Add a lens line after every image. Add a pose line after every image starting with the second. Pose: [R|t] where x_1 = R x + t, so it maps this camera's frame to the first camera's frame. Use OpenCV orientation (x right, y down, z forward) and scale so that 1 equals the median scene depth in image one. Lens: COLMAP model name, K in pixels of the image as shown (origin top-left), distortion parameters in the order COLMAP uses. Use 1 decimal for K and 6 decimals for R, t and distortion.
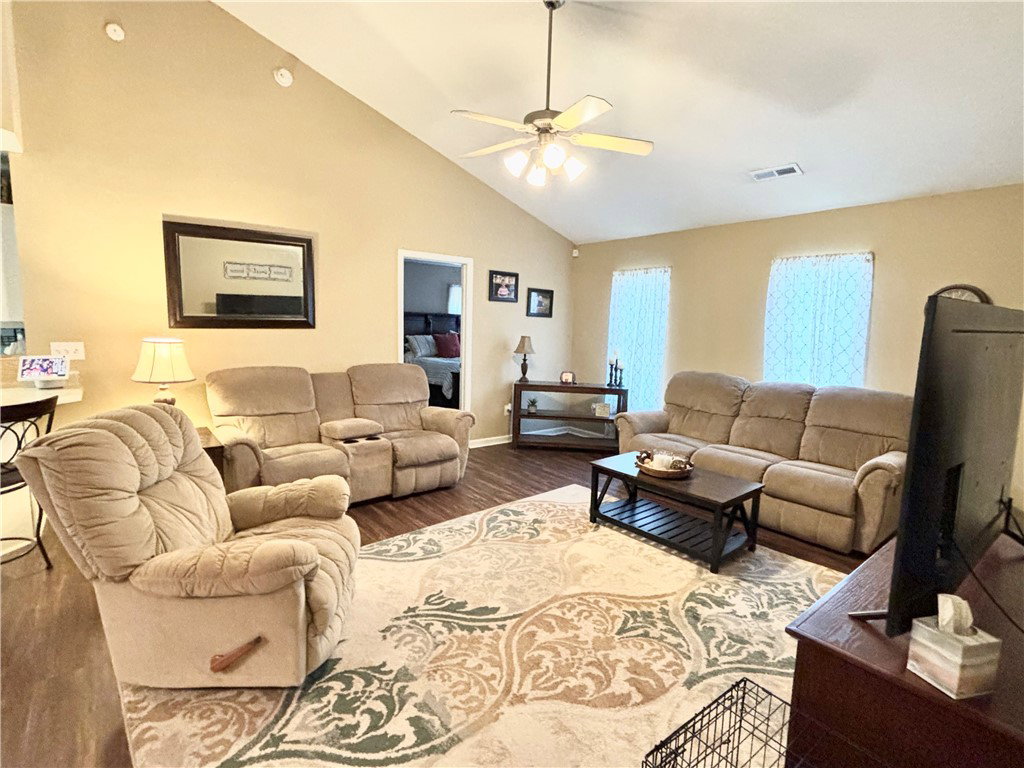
lens RADIAL K [[527.4, 0, 512.0], [0, 527.4, 384.0], [0, 0, 1]] dist [-0.001310, -0.000344]
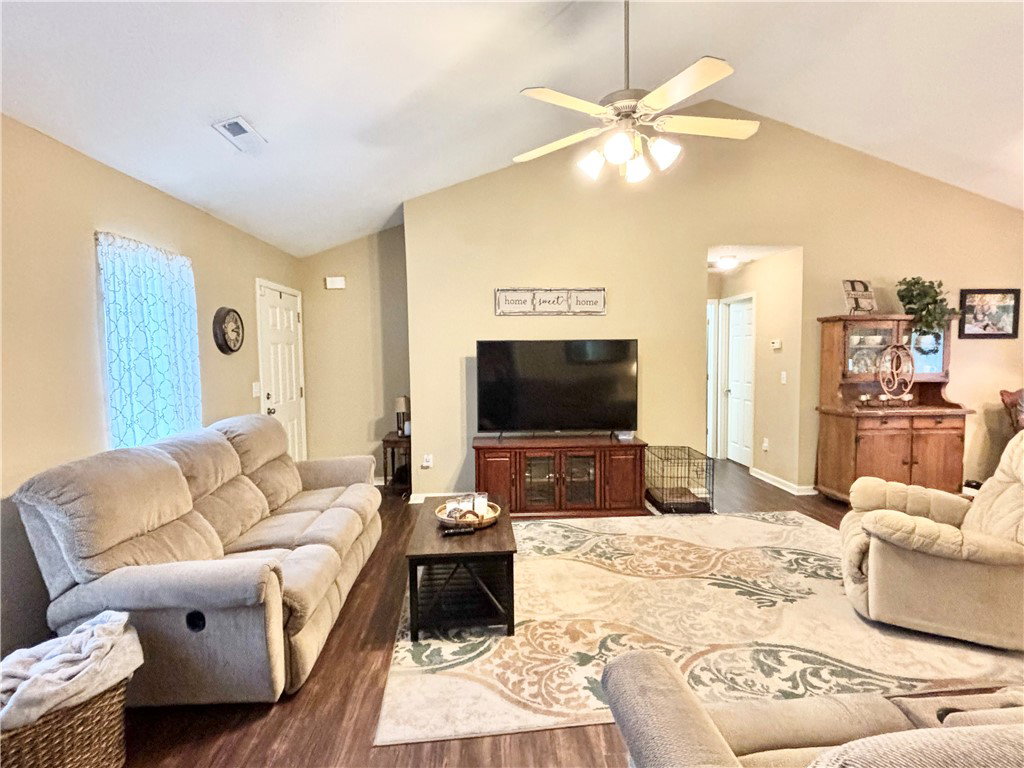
lens RADIAL K [[527.4, 0, 512.0], [0, 527.4, 384.0], [0, 0, 1]] dist [-0.001310, -0.000344]
pose [[-0.812658, -0.066249, 0.578962, -0.339656], [0.052178, 0.981254, 0.185522, -0.283794], [-0.580400, 0.180975, -0.793967, 2.218385]]
